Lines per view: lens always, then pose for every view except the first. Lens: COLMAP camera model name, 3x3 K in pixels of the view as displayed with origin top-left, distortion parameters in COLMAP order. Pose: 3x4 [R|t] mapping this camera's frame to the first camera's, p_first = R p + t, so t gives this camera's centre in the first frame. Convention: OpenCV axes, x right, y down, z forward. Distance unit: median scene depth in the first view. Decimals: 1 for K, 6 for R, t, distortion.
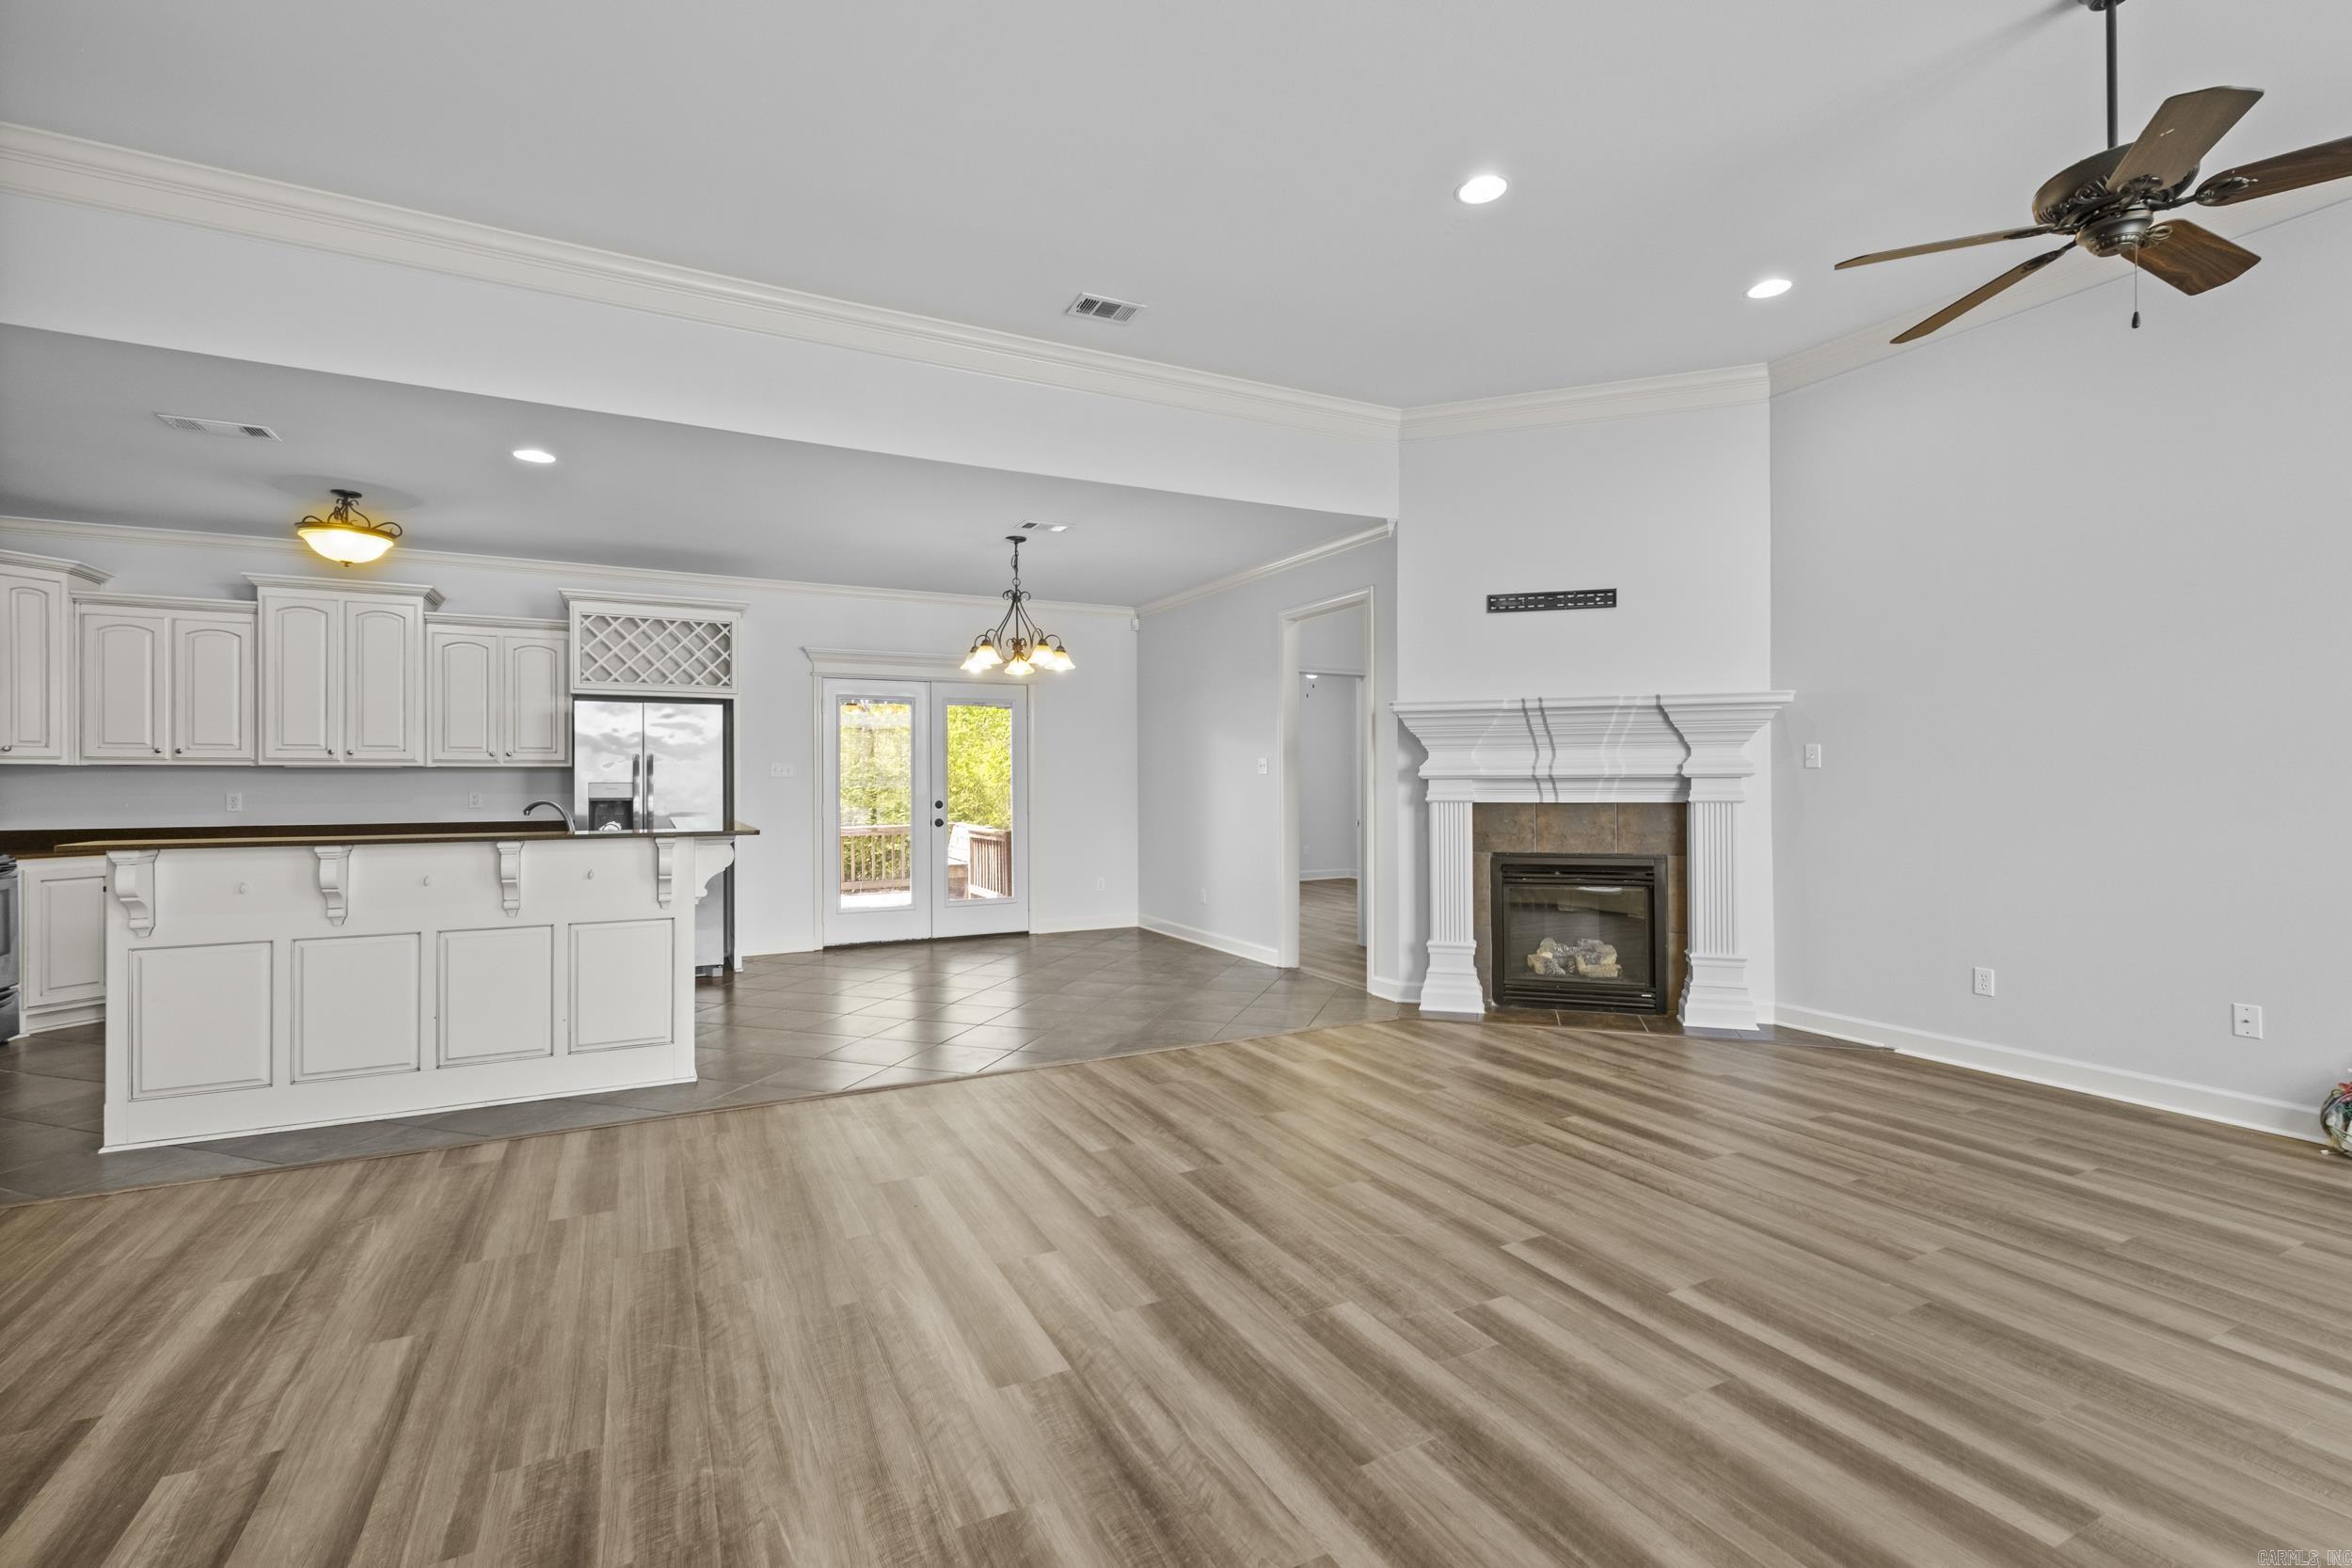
lens RADIAL K [[1020.1, 0, 1168.8], [0, 1020.1, 775.2], [0, 0, 1]] dist [0.003849, 0.001205]
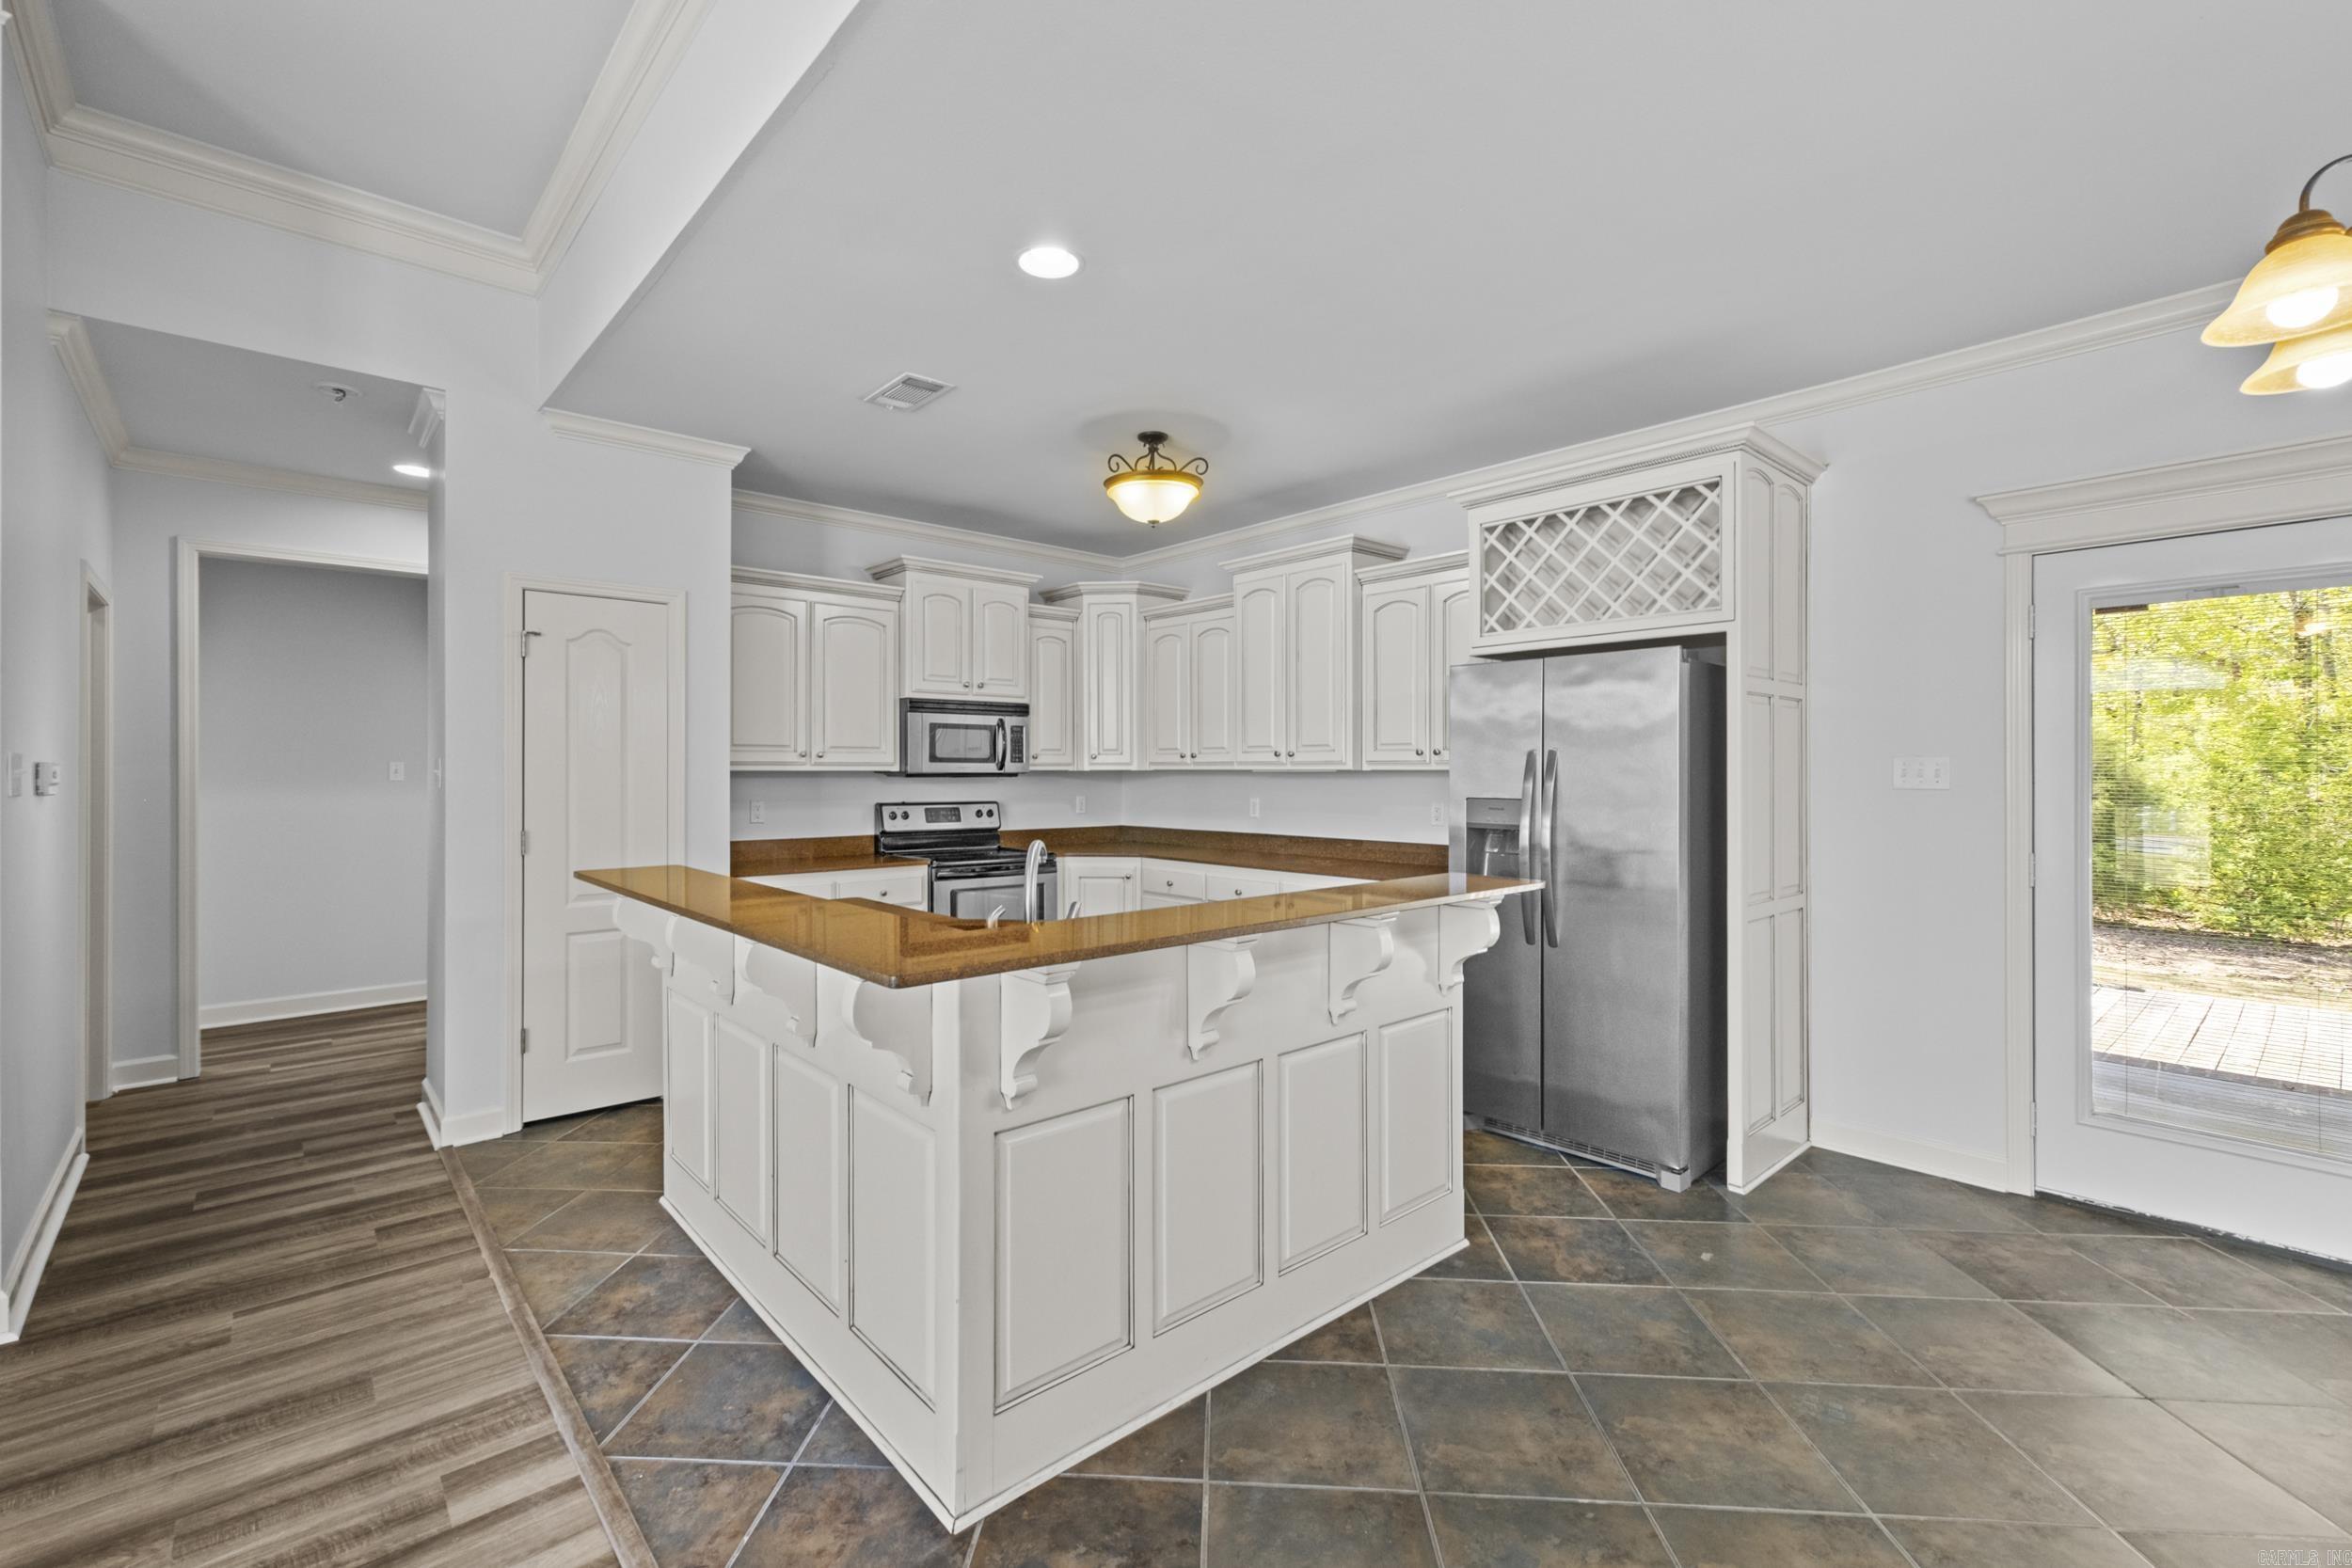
lens RADIAL K [[1020.1, 0, 1160.6], [0, 1020.1, 766.6], [0, 0, 1]] dist [0.003849, 0.001205]
pose [[0.247622, -0.001064, -0.968856, -0.028565], [0.006528, 0.999979, 0.000570, -0.019898], [0.968835, -0.006466, 0.247623, 1.031382]]
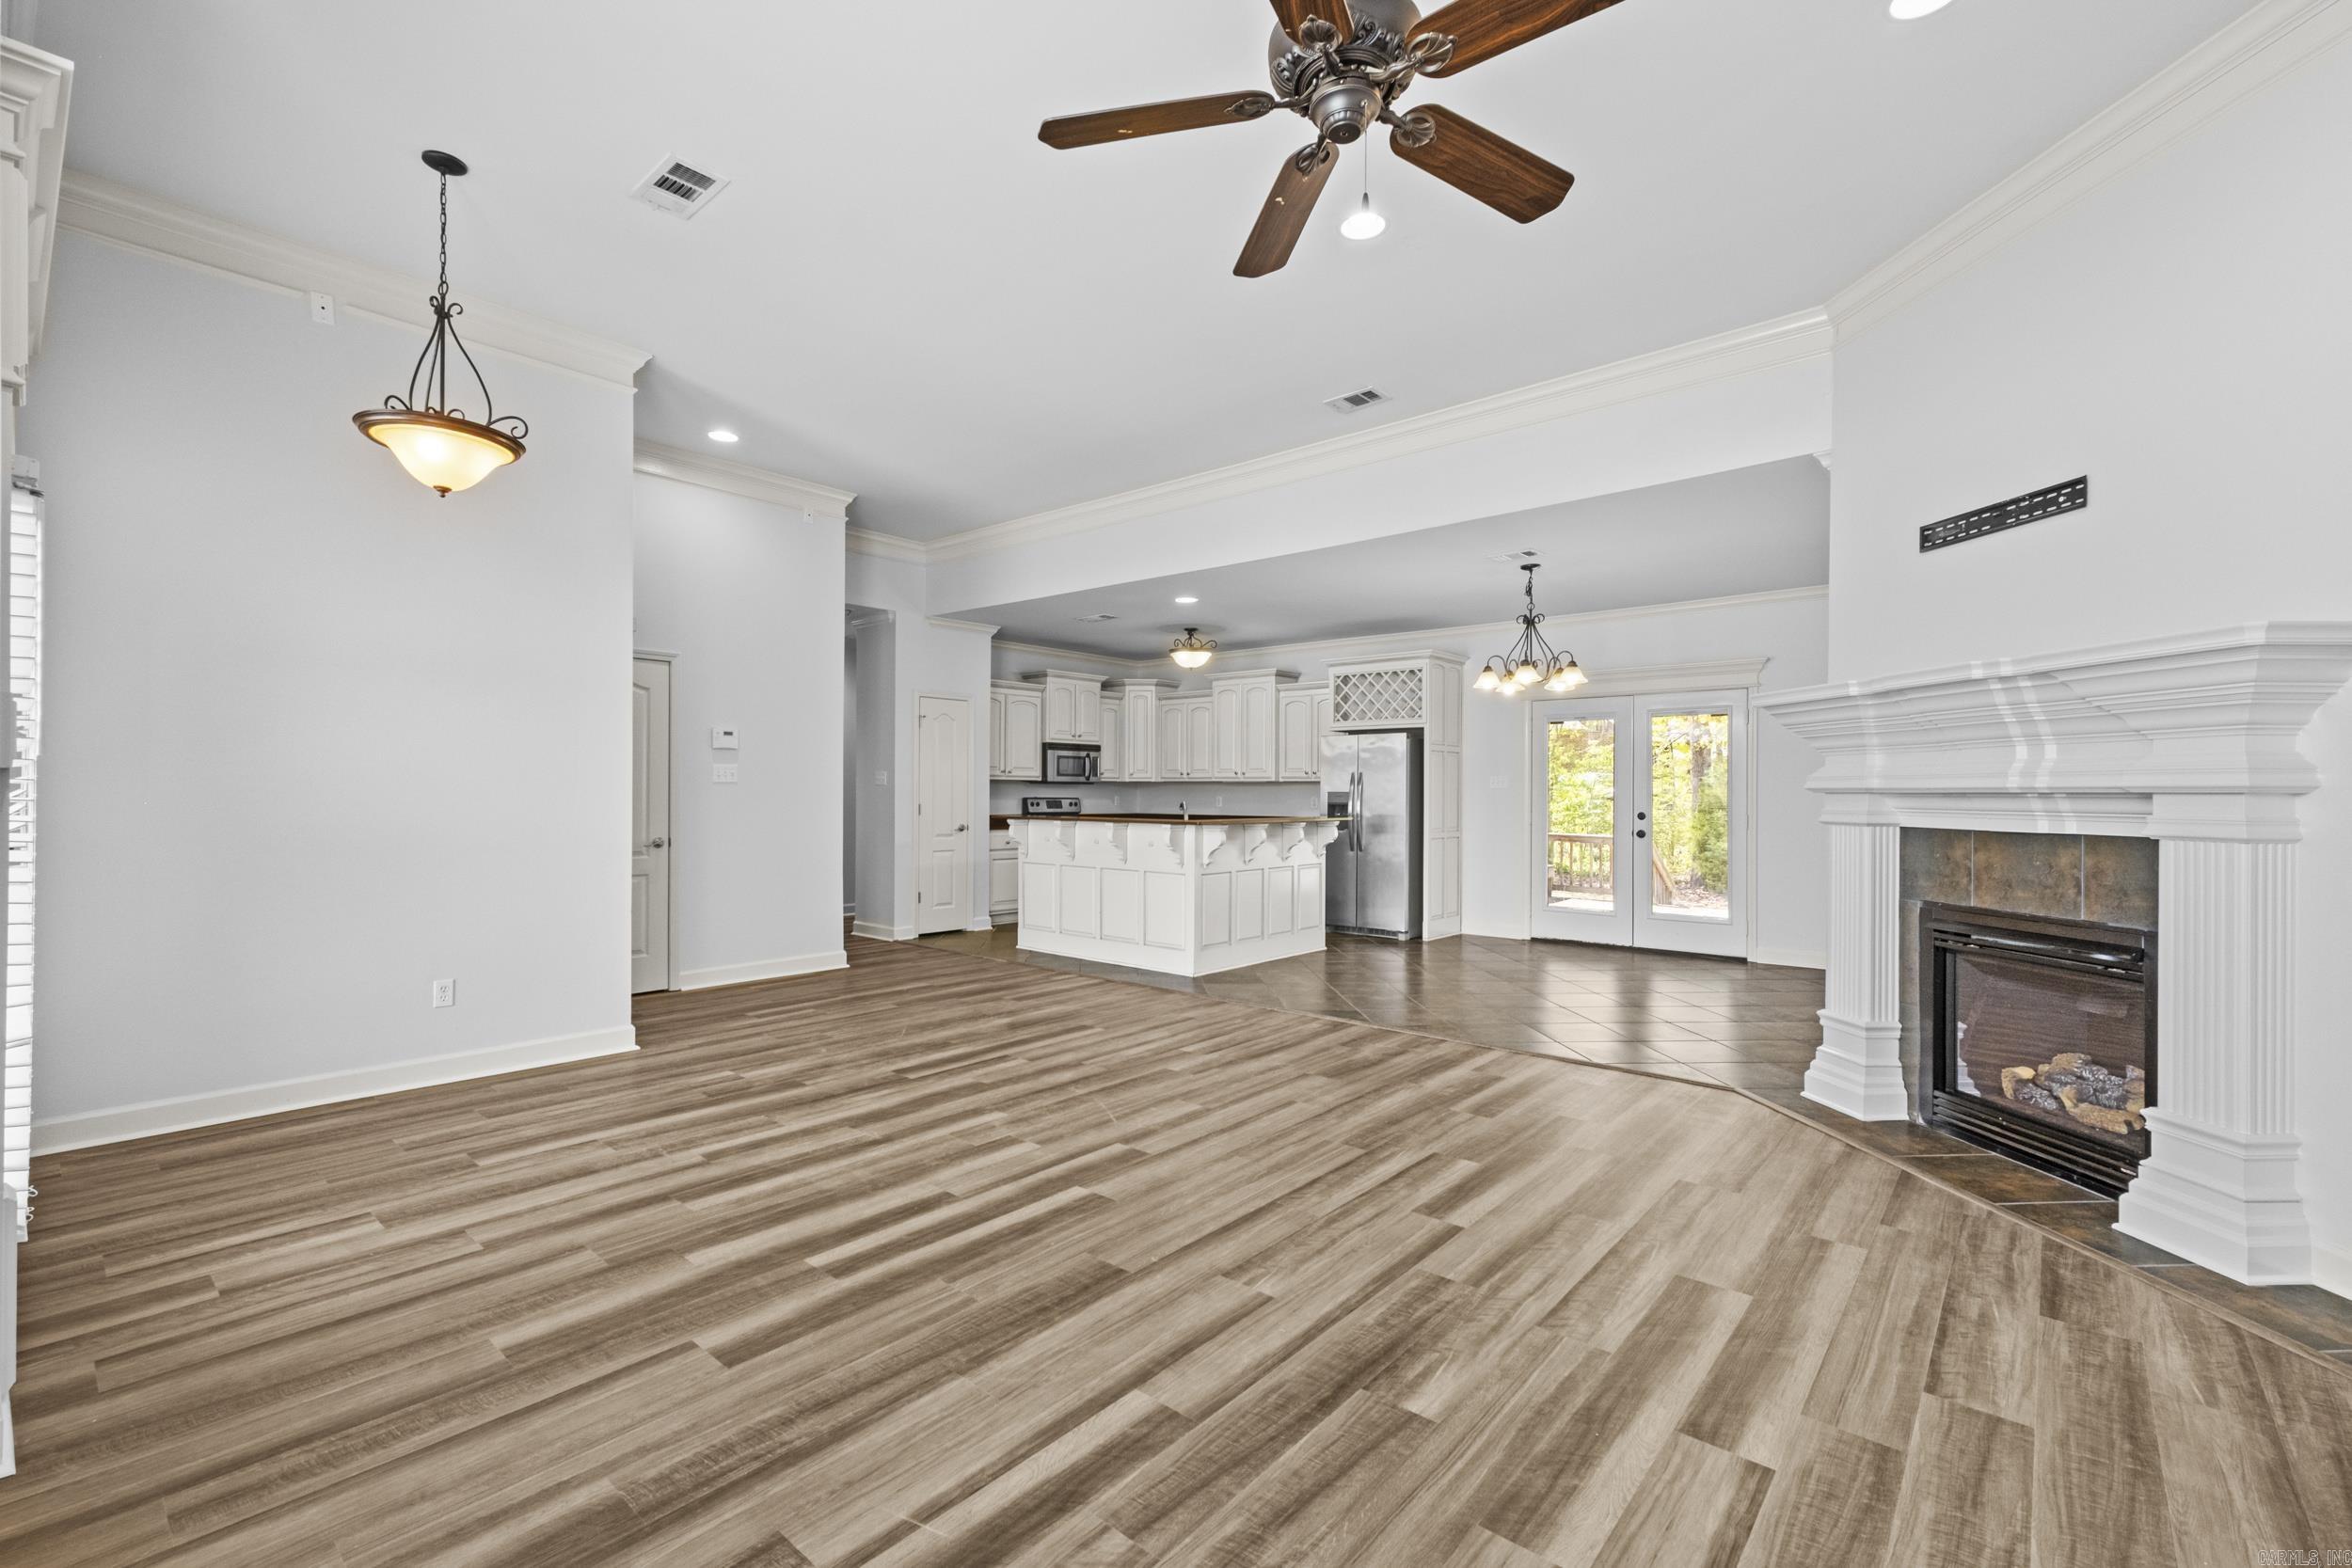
lens RADIAL K [[1020.1, 0, 1174.9], [0, 1020.1, 782.4], [0, 0, 1]] dist [0.003849, 0.001205]
pose [[0.380218, -0.003237, -0.924891, 1.067626], [-0.000101, 0.999994, -0.003542, -0.001774], [0.924897, 0.001440, 0.380215, 0.380509]]
